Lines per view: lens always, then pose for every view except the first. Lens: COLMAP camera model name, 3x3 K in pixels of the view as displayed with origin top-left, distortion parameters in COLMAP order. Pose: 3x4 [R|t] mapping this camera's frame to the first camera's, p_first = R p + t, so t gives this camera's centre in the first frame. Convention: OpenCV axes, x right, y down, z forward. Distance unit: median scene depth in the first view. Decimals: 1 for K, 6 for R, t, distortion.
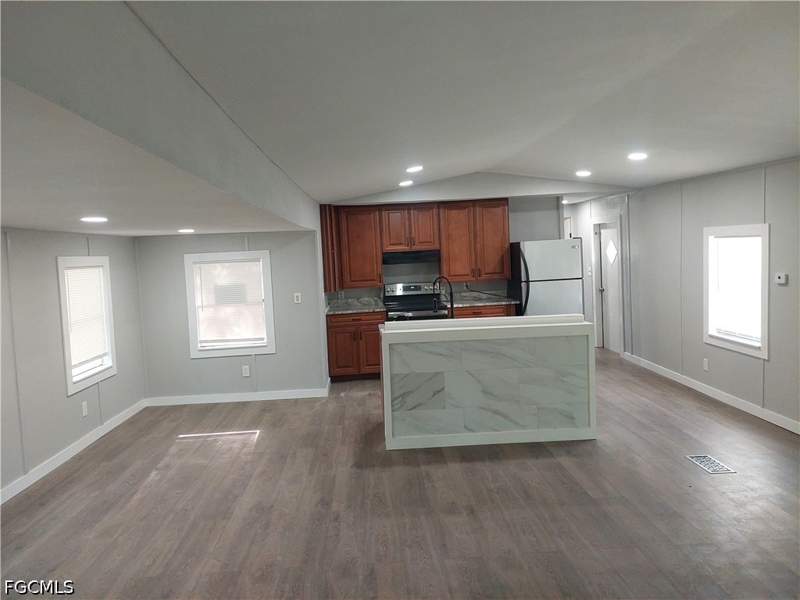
lens RADIAL K [[586.1, 0, 380.6], [0, 586.1, 296.8], [0, 0, 1]] dist [0.040422, -0.041858]
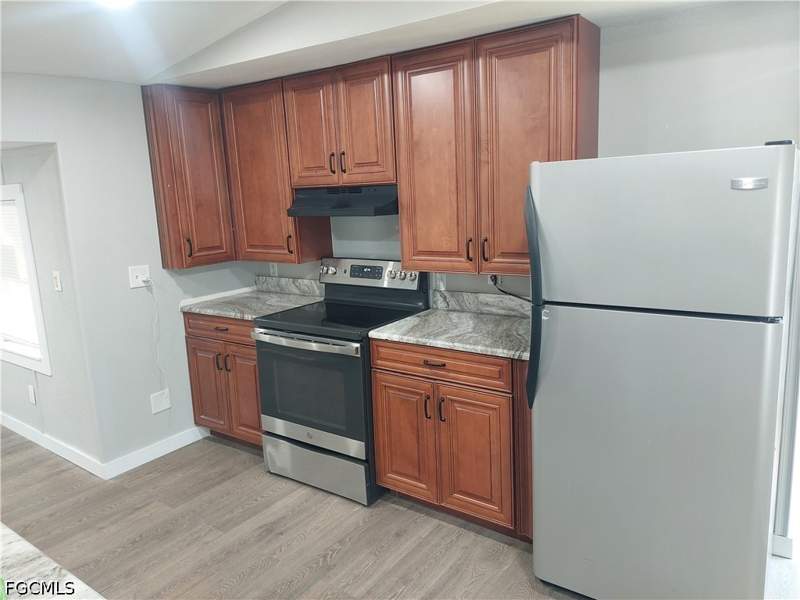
lens RADIAL K [[586.1, 0, 380.6], [0, 586.1, 296.8], [0, 0, 1]] dist [0.040422, -0.041858]
pose [[0.798157, 0.126857, -0.588942, 0.334247], [-0.048719, 0.987969, 0.146781, -0.062756], [0.600477, -0.088462, 0.794734, 0.675441]]
